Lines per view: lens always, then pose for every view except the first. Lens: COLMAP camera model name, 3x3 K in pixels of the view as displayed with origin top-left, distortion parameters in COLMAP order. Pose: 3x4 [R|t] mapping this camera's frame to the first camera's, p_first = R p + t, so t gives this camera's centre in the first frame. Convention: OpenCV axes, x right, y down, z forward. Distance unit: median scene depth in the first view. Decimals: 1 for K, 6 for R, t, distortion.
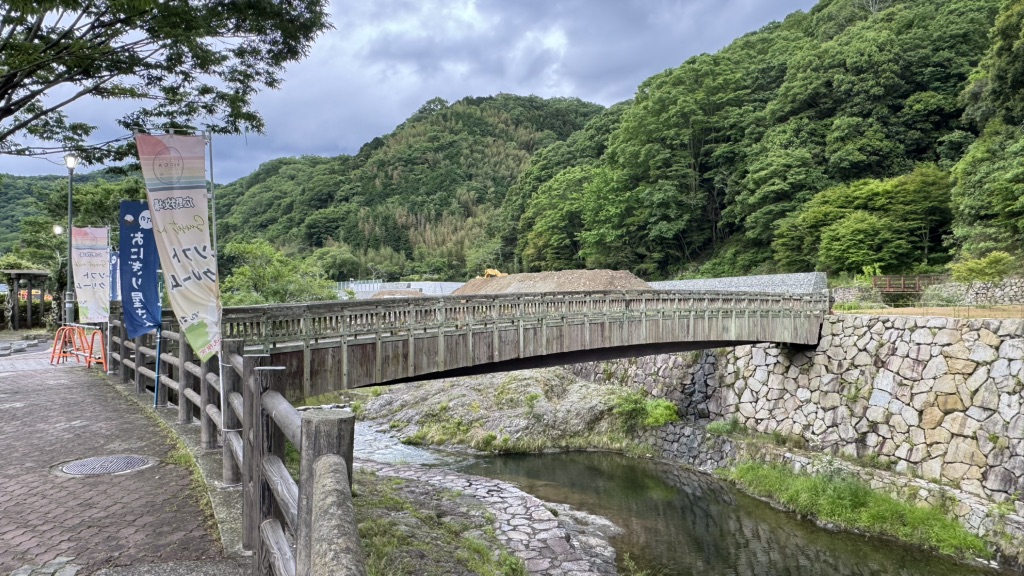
lens RADIAL K [[679.9, 0, 507.3], [0, 679.9, 289.6], [0, 0, 1]] dist [-0.004495, -0.002103]
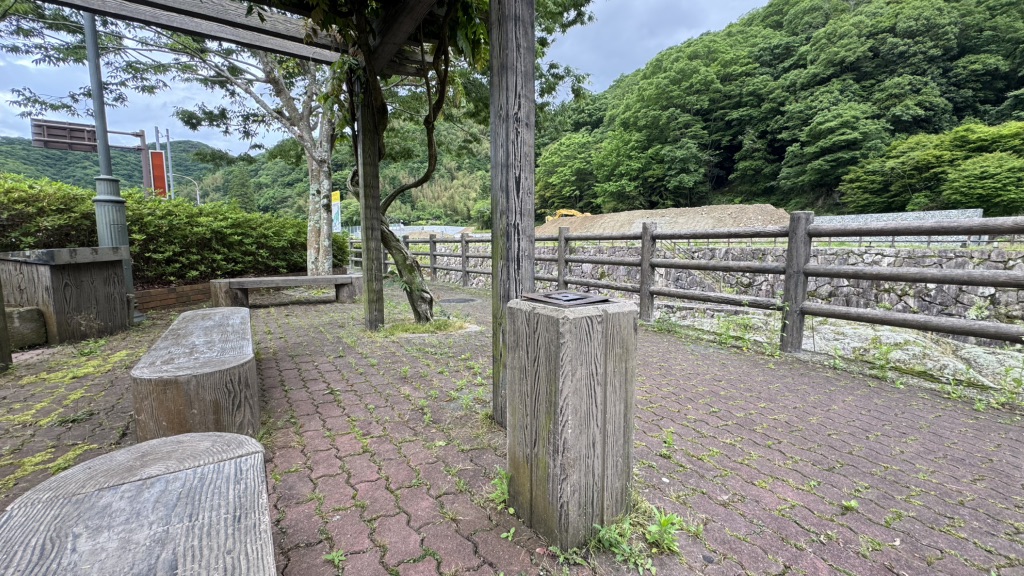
lens RADIAL K [[406.3, 0, 512.6], [0, 406.3, 288.1], [0, 0, 1]] dist [-0.001782, -0.000260]
pose [[0.983925, -0.018020, 0.177670, -0.204272], [-0.005398, 0.991441, 0.130445, 0.009896], [-0.178500, -0.129308, 0.975406, 0.308585]]
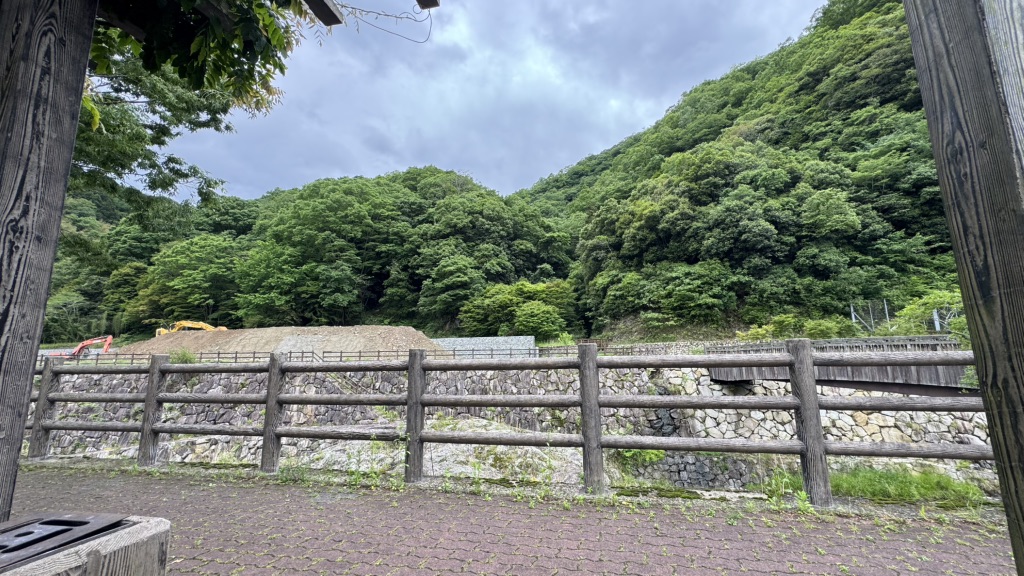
lens RADIAL K [[406.3, 0, 512.6], [0, 406.3, 288.1], [0, 0, 1]] dist [-0.001782, -0.000260]
pose [[0.560673, 0.134424, 0.817053, -0.202302], [-0.004680, 0.987234, -0.159211, 0.008573], [-0.828024, 0.085442, 0.554144, 0.308470]]
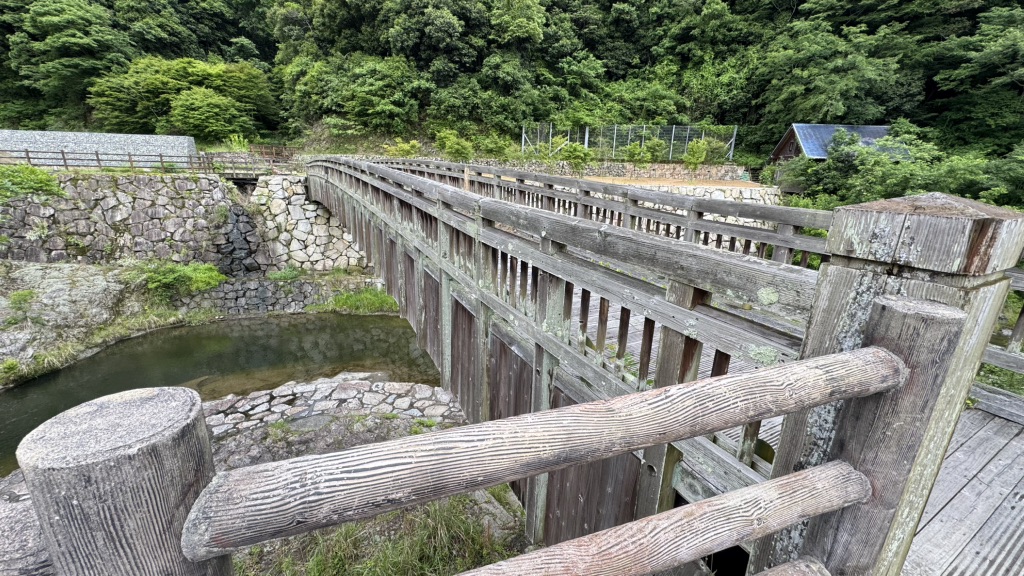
lens RADIAL K [[406.3, 0, 512.6], [0, 406.3, 288.1], [0, 0, 1]] dist [-0.001782, -0.000260]
pose [[0.198126, -0.262369, 0.944409, -0.104766], [-0.050248, 0.959523, 0.277110, 0.002257], [-0.978888, -0.102358, 0.176923, 0.170353]]
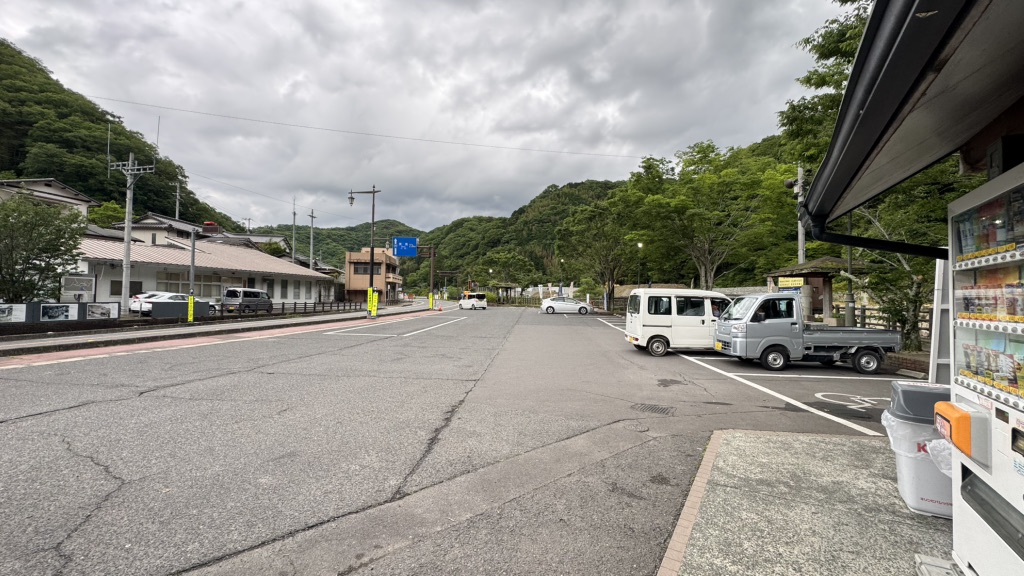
lens RADIAL K [[406.3, 0, 512.6], [0, 406.3, 288.1], [0, 0, 1]] dist [-0.001782, -0.000260]
pose [[0.986581, 0.008863, -0.163035, -0.101006], [-0.009828, 0.999939, -0.005117, -0.002288], [0.162979, 0.006650, 0.986607, -0.254234]]
